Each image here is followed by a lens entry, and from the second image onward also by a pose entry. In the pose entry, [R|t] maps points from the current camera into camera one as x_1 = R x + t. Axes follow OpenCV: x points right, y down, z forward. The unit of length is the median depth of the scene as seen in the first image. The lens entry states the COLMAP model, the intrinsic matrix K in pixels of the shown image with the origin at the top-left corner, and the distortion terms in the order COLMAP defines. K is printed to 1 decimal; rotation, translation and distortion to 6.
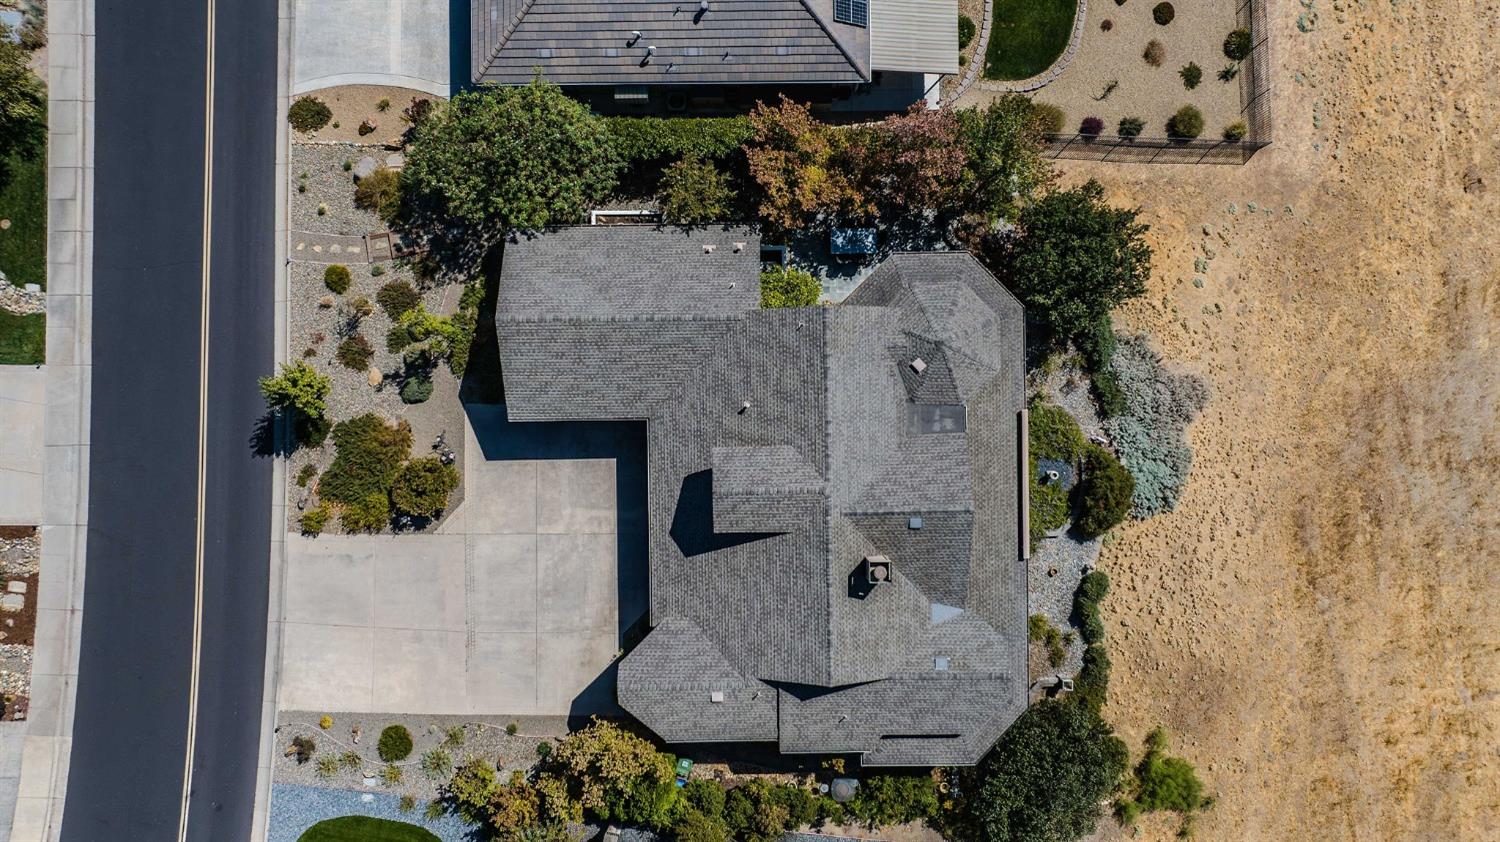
lens RADIAL K [[1051.3, 0, 750.5], [0, 1051.3, 419.4], [0, 0, 1]] dist [-0.038697, 0.041584]
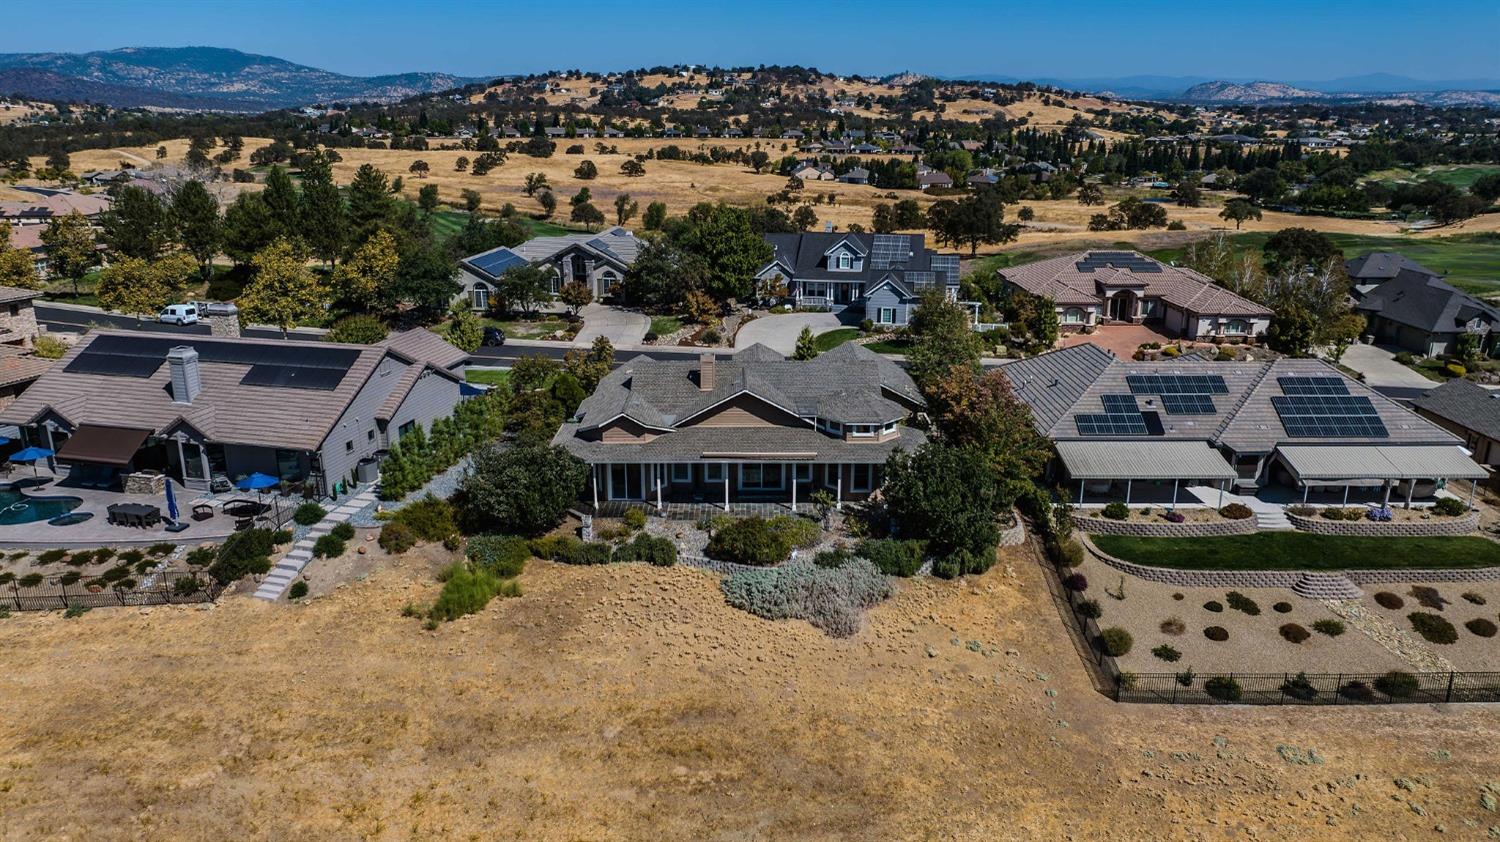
lens RADIAL K [[1051.3, 0, 755.2], [0, 1051.3, 427.7], [0, 0, 1]] dist [-0.038697, 0.041584]
pose [[0.000256, 0.296564, -0.955013, 1.291381], [-0.999995, 0.003051, 0.000679, 0.055191], [0.003115, 0.955008, 0.296563, 0.505160]]
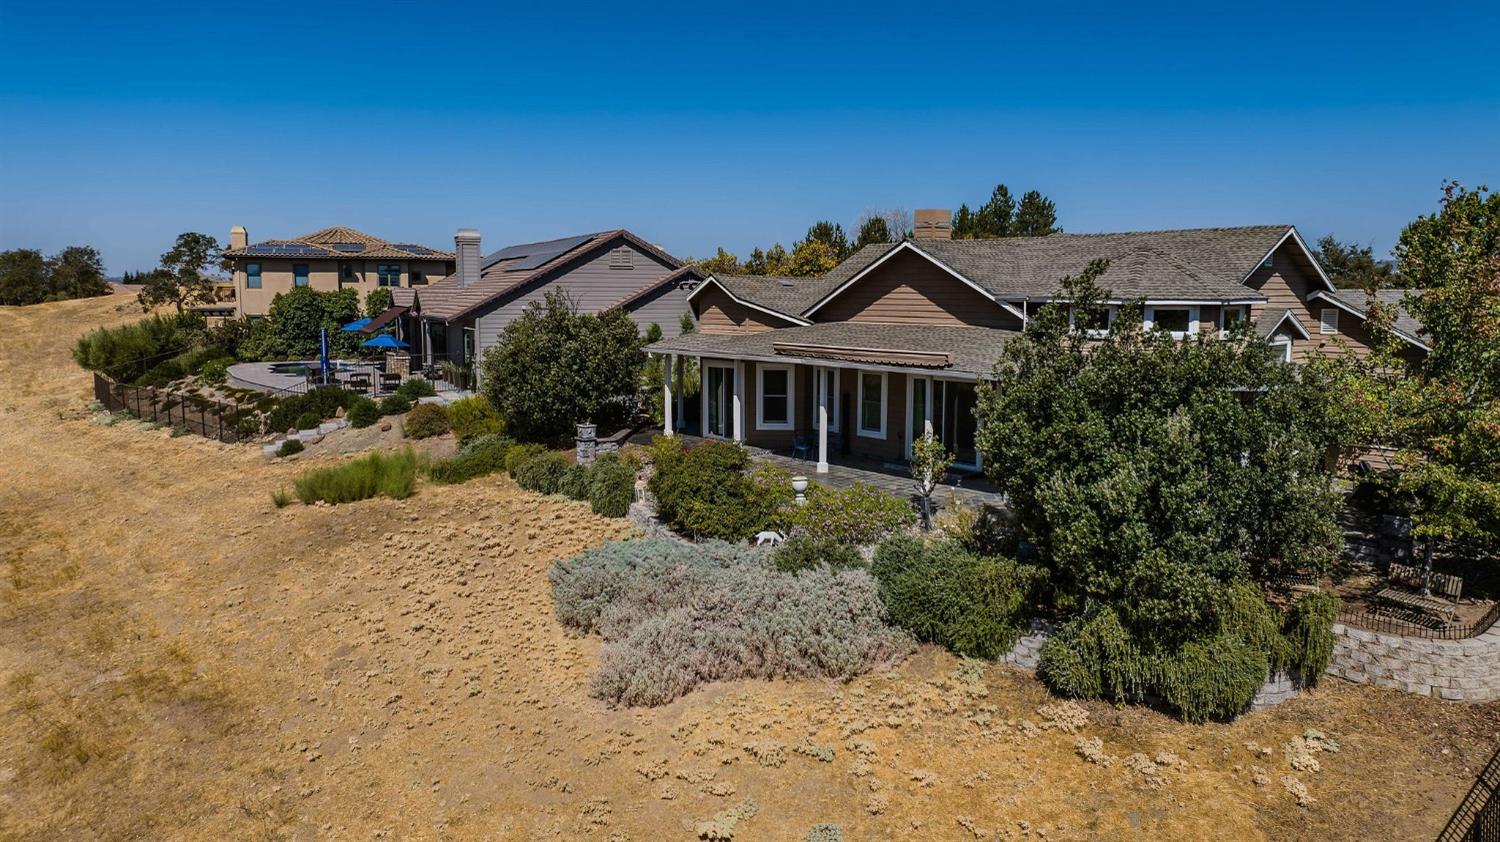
lens RADIAL K [[1051.3, 0, 749.7], [0, 1051.3, 411.7], [0, 0, 1]] dist [-0.038697, 0.041584]
pose [[-0.768746, 0.073339, -0.635335, 0.607783], [-0.639549, -0.084014, 0.764146, -0.323914], [0.002665, 0.993762, 0.111489, 0.837192]]
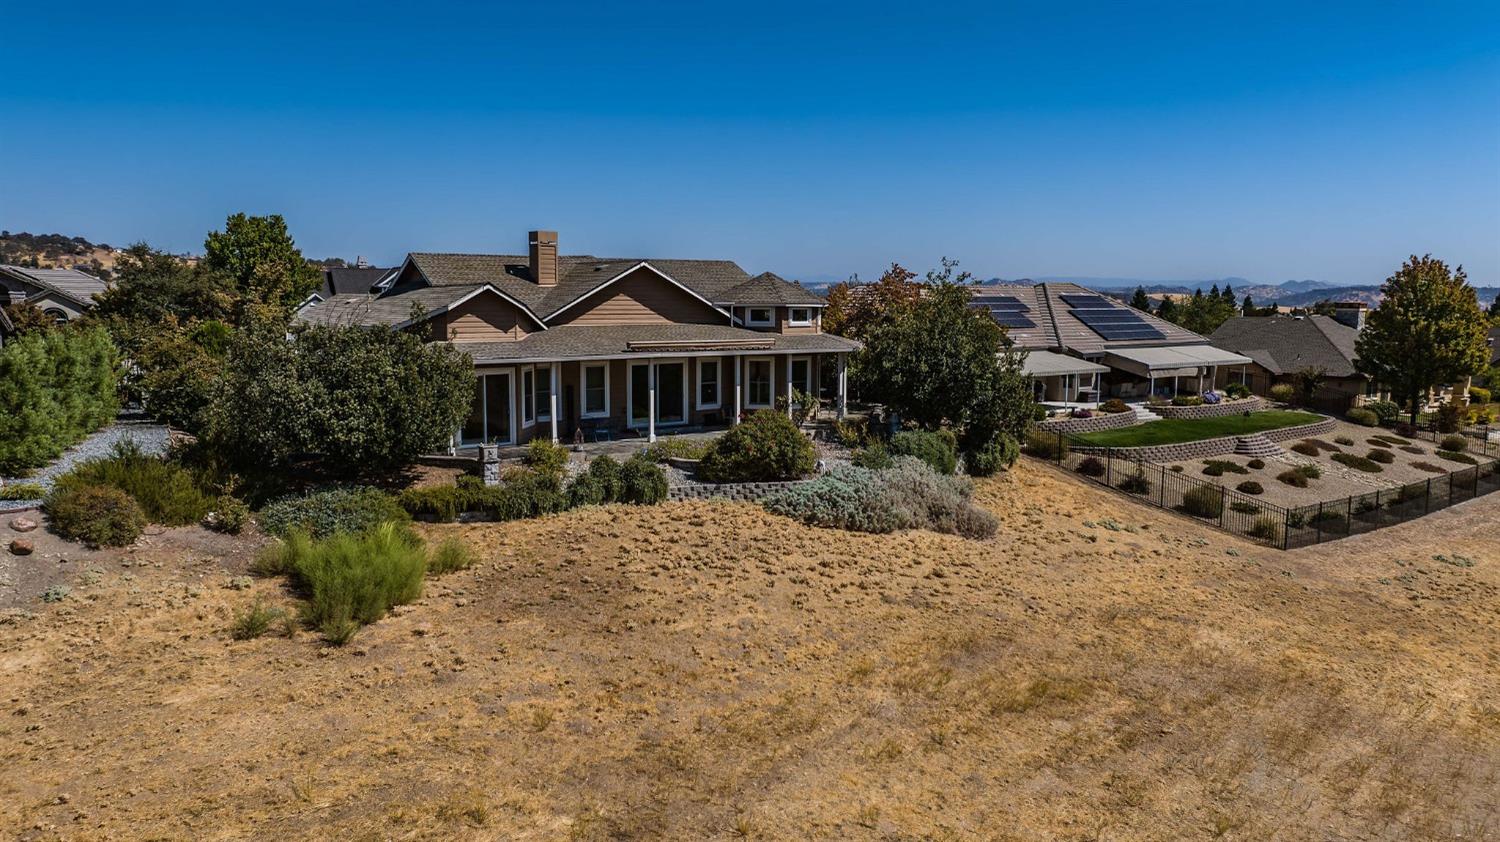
lens RADIAL K [[1051.3, 0, 762.8], [0, 1051.3, 421.5], [0, 0, 1]] dist [-0.038697, 0.041584]
pose [[0.596780, 0.102310, -0.795855, 0.841576], [-0.802394, 0.070912, -0.592567, 0.457491], [-0.004189, 0.992222, 0.124412, 0.828590]]
